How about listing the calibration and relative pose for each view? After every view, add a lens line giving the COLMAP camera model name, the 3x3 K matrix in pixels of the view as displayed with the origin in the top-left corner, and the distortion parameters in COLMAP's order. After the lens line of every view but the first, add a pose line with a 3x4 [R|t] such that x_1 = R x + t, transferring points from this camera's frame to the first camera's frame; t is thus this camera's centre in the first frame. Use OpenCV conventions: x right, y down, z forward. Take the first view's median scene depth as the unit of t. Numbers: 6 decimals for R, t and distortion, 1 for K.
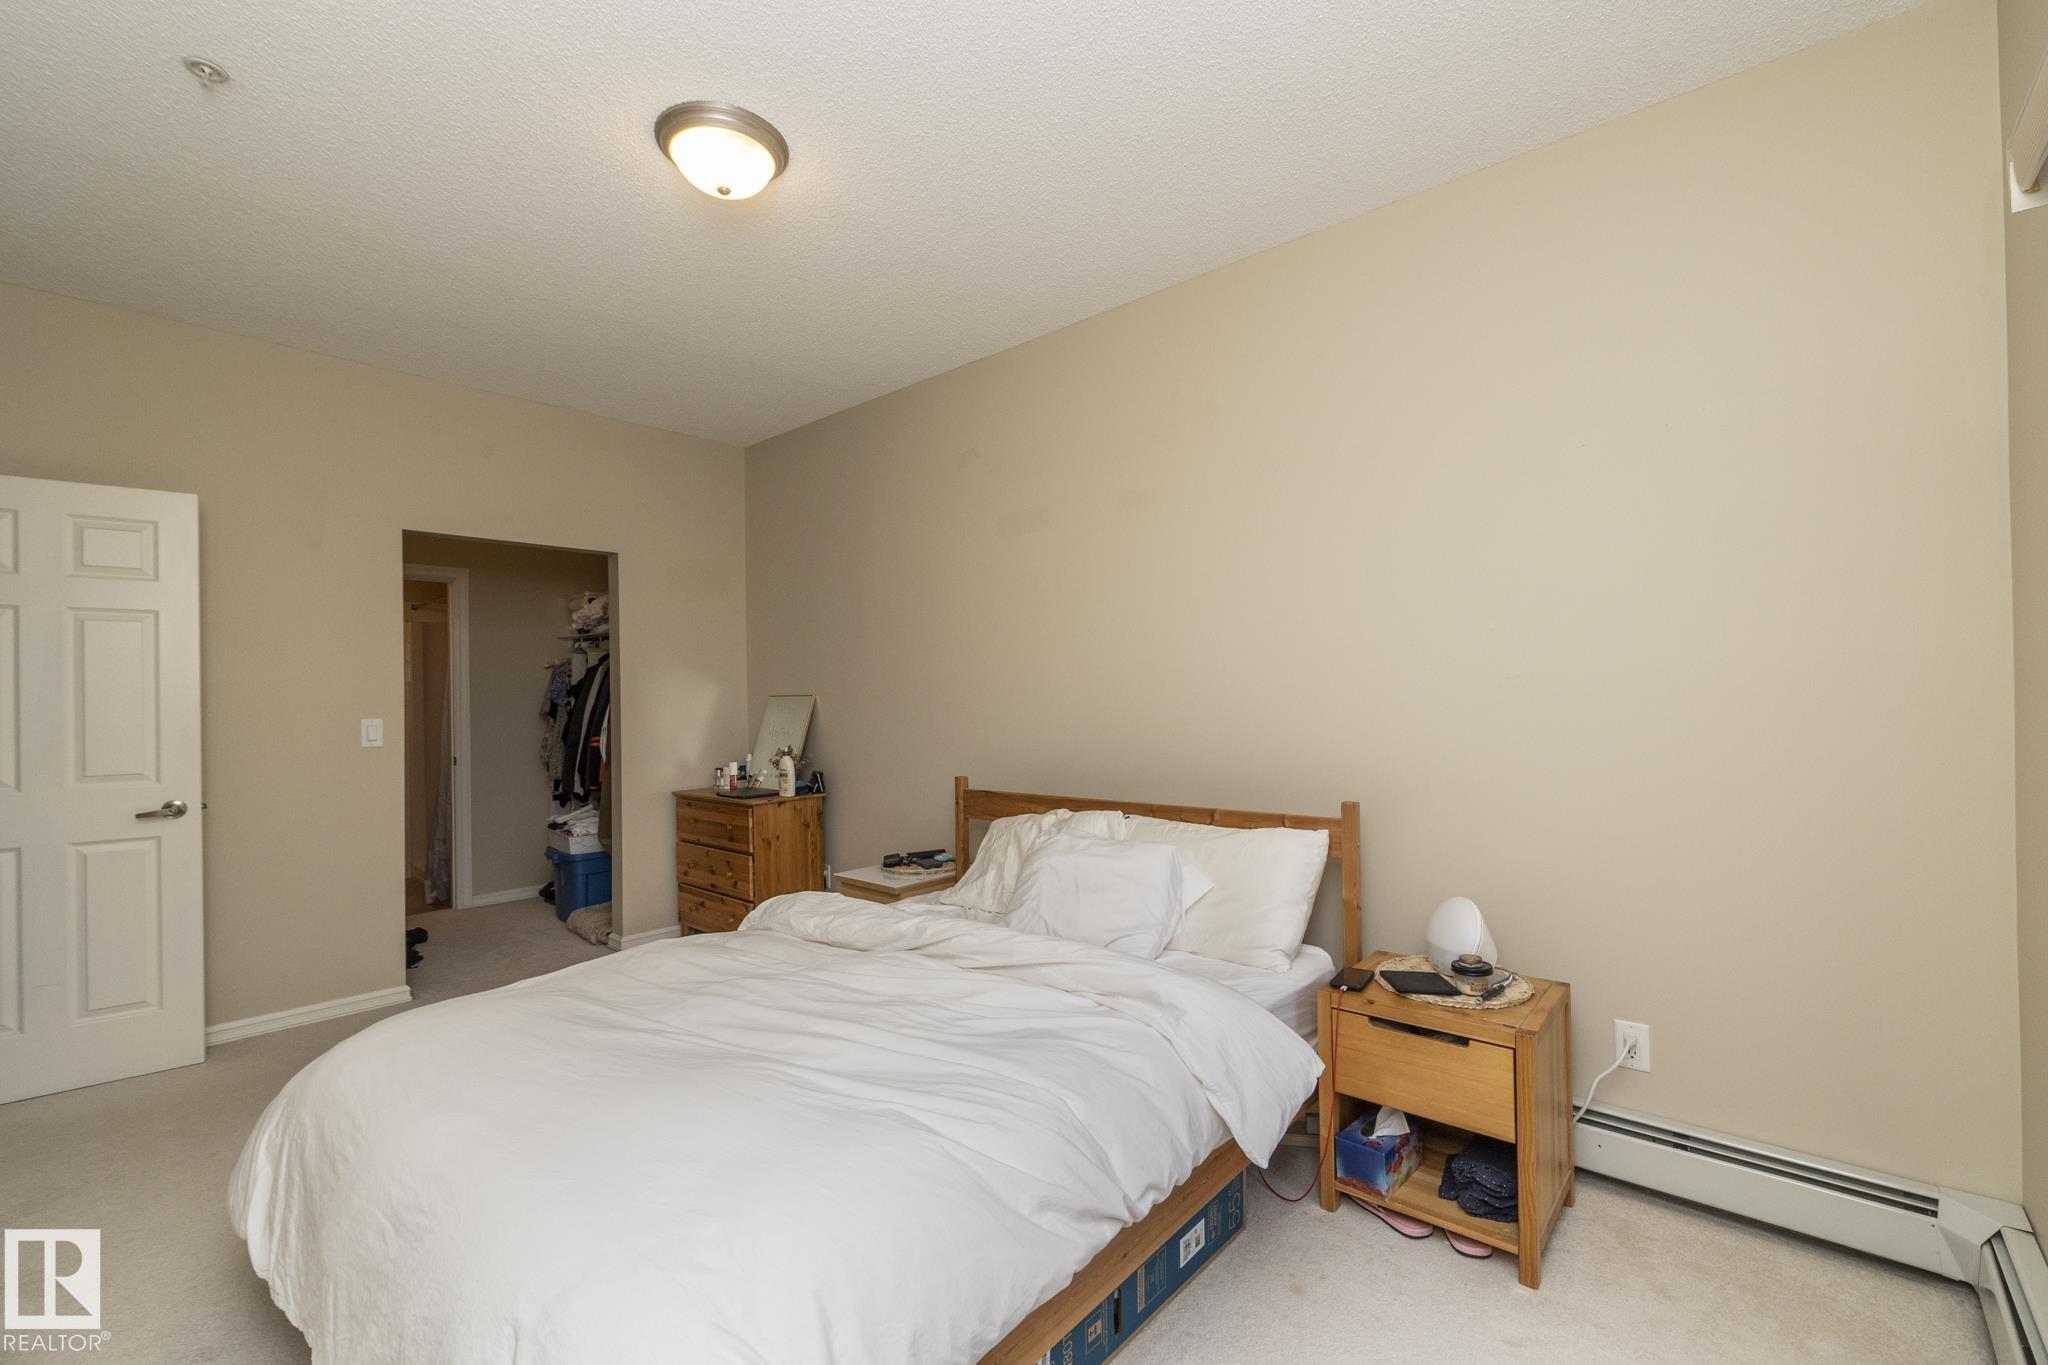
lens RADIAL K [[867.3, 0, 1021.3], [0, 867.3, 686.0], [0, 0, 1]] dist [-0.002347, 0.000141]
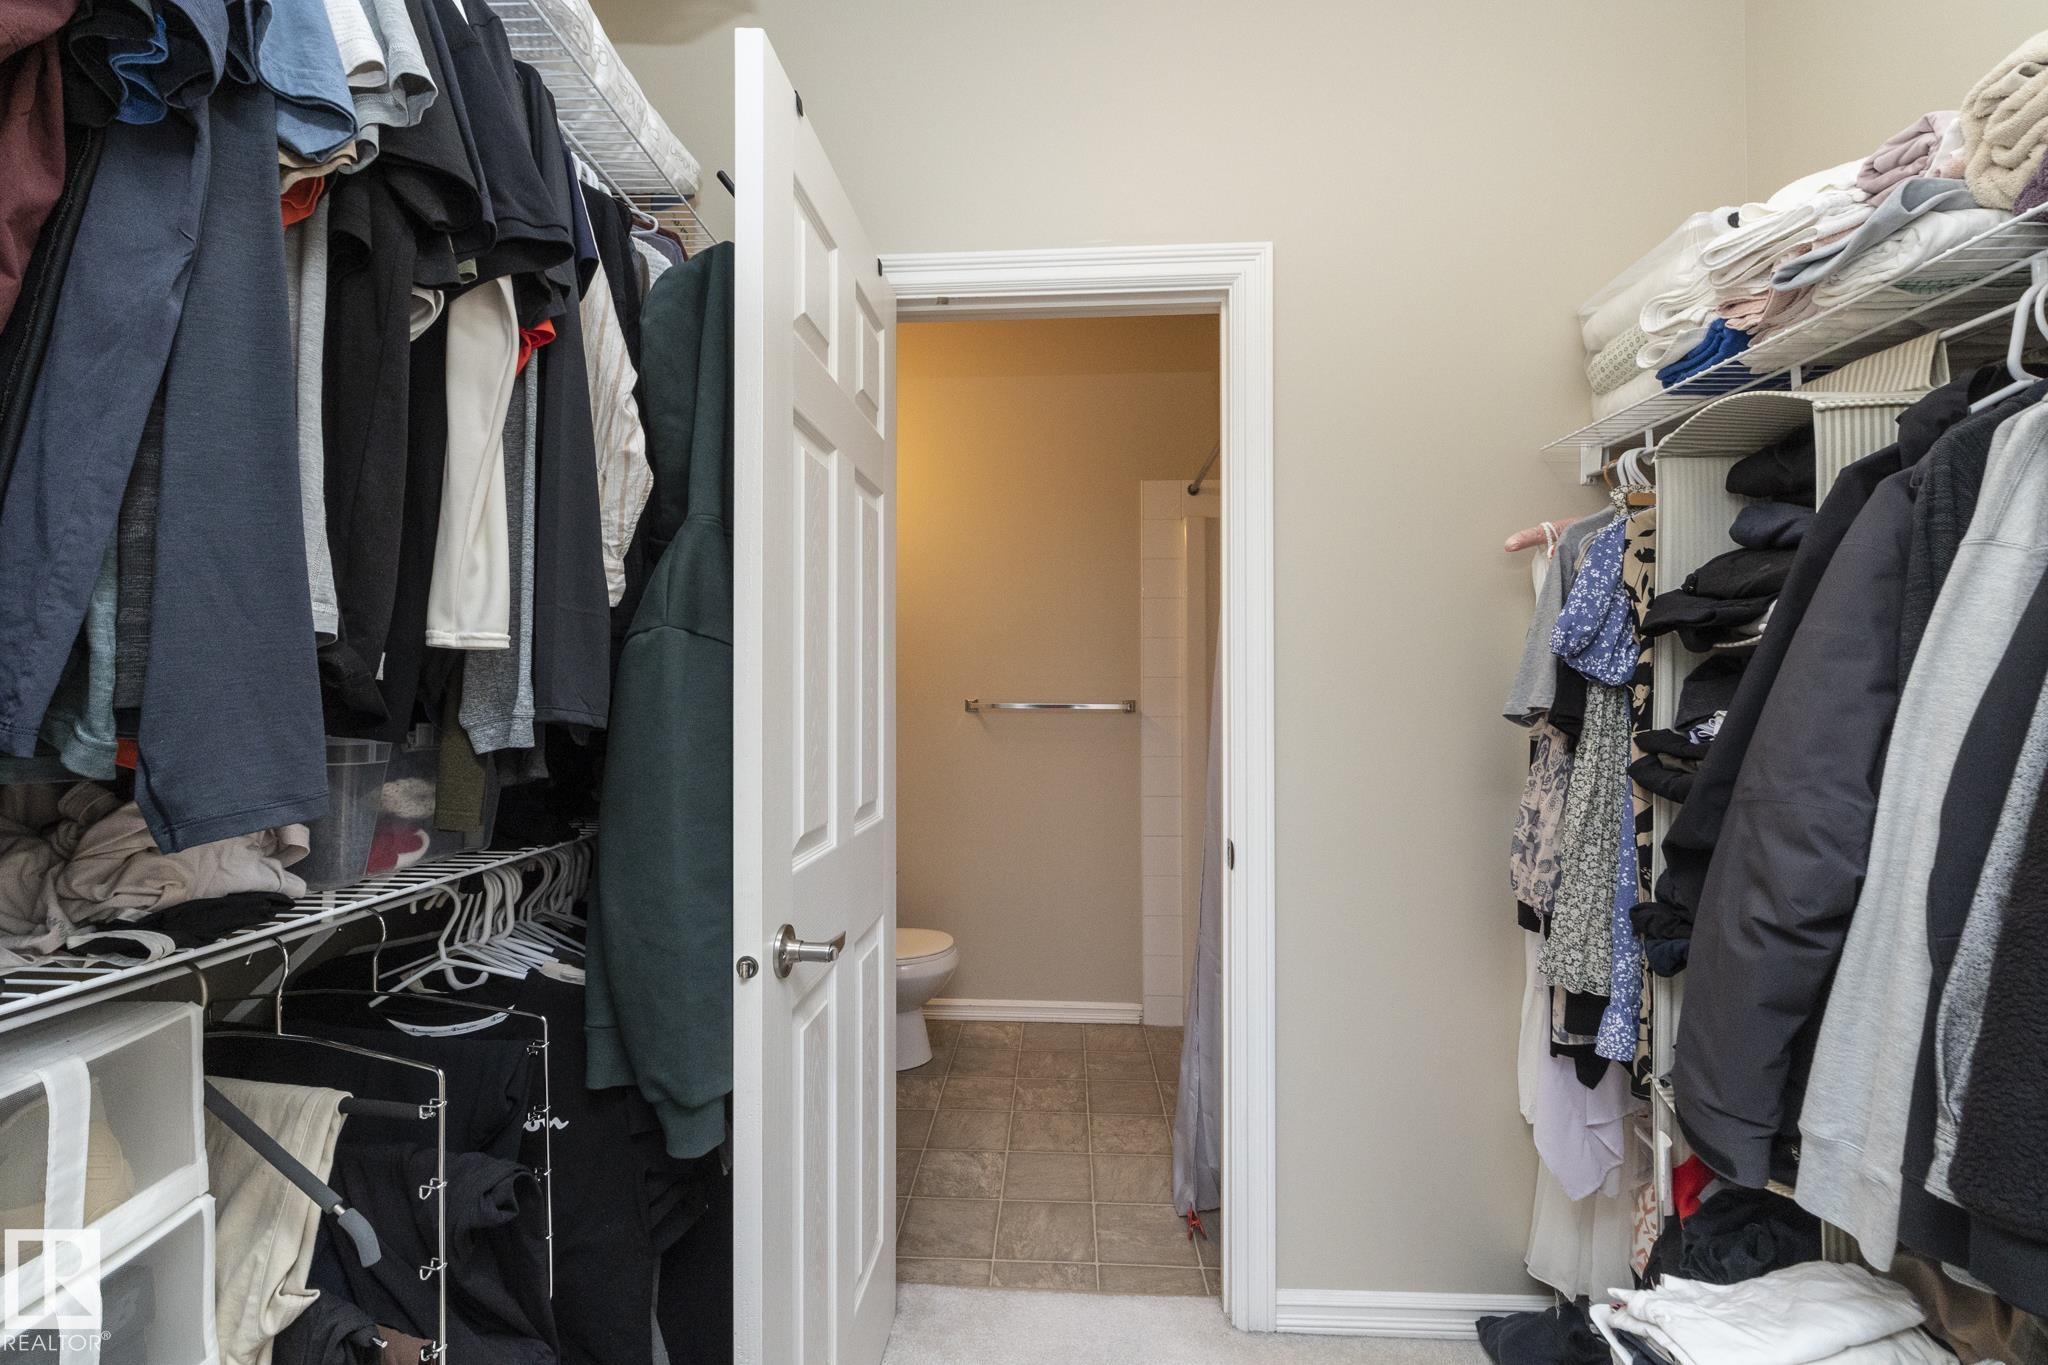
lens RADIAL K [[903.2, 0, 1020.4], [0, 903.2, 678.5], [0, 0, 1]] dist [-0.001008, -0.000157]
pose [[0.629628, 0.014528, -0.776761, -0.655611], [0.001183, 0.999806, 0.019659, 0.023814], [0.776896, -0.013297, 0.629488, 1.079130]]
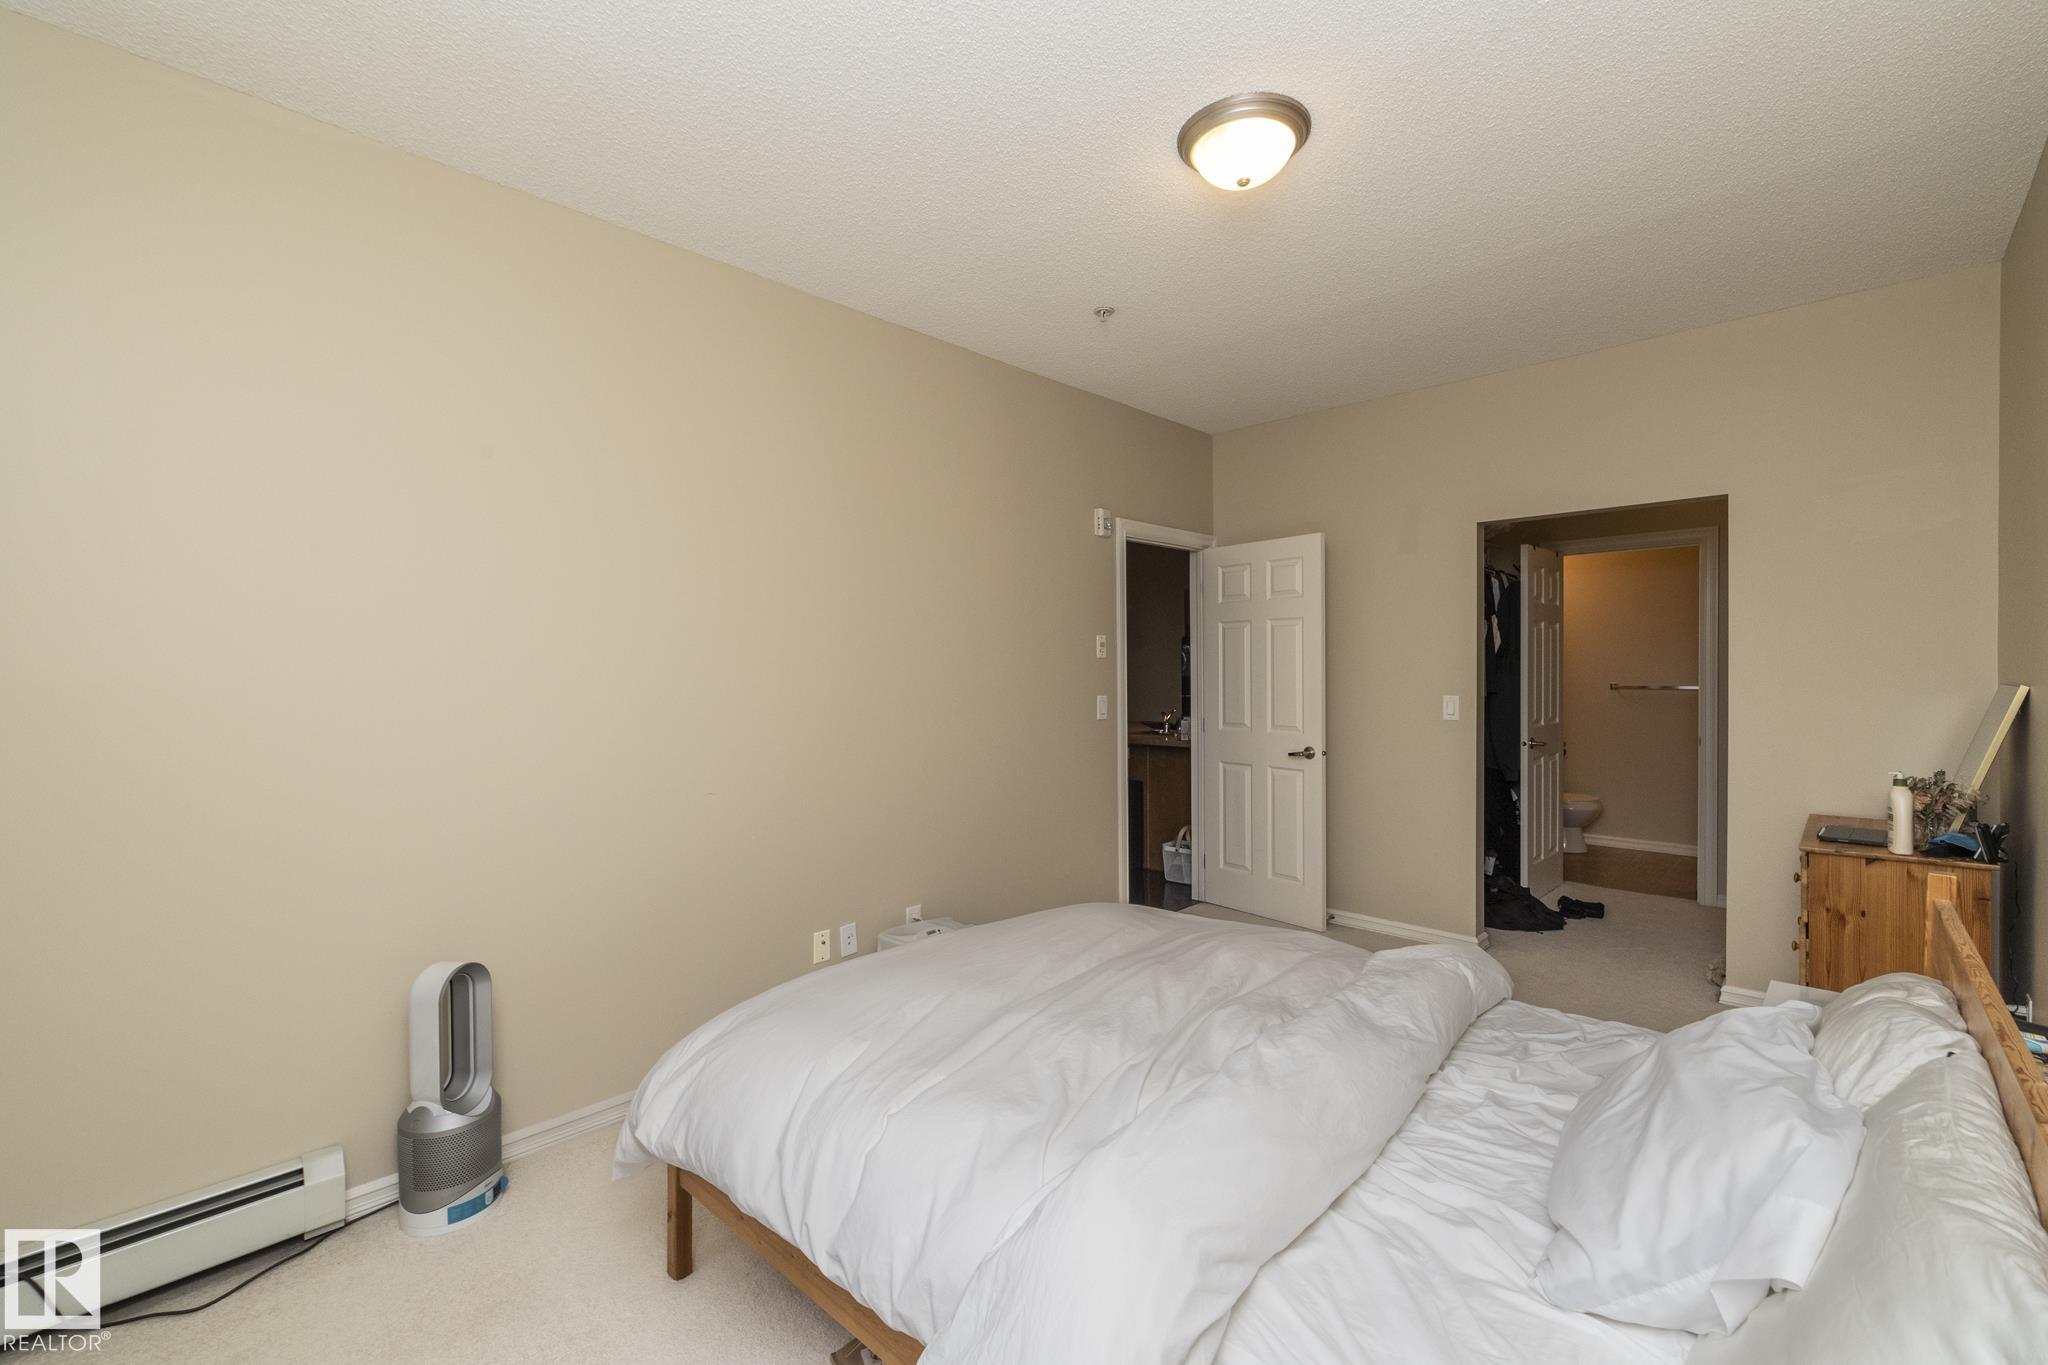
lens RADIAL K [[867.3, 0, 1021.3], [0, 867.3, 686.0], [0, 0, 1]] dist [-0.002347, 0.000141]
pose [[-0.033247, 0.036211, -0.998791, 0.407642], [0.016917, 0.999221, 0.035663, -0.024774], [0.999304, -0.015711, -0.033834, 0.472067]]
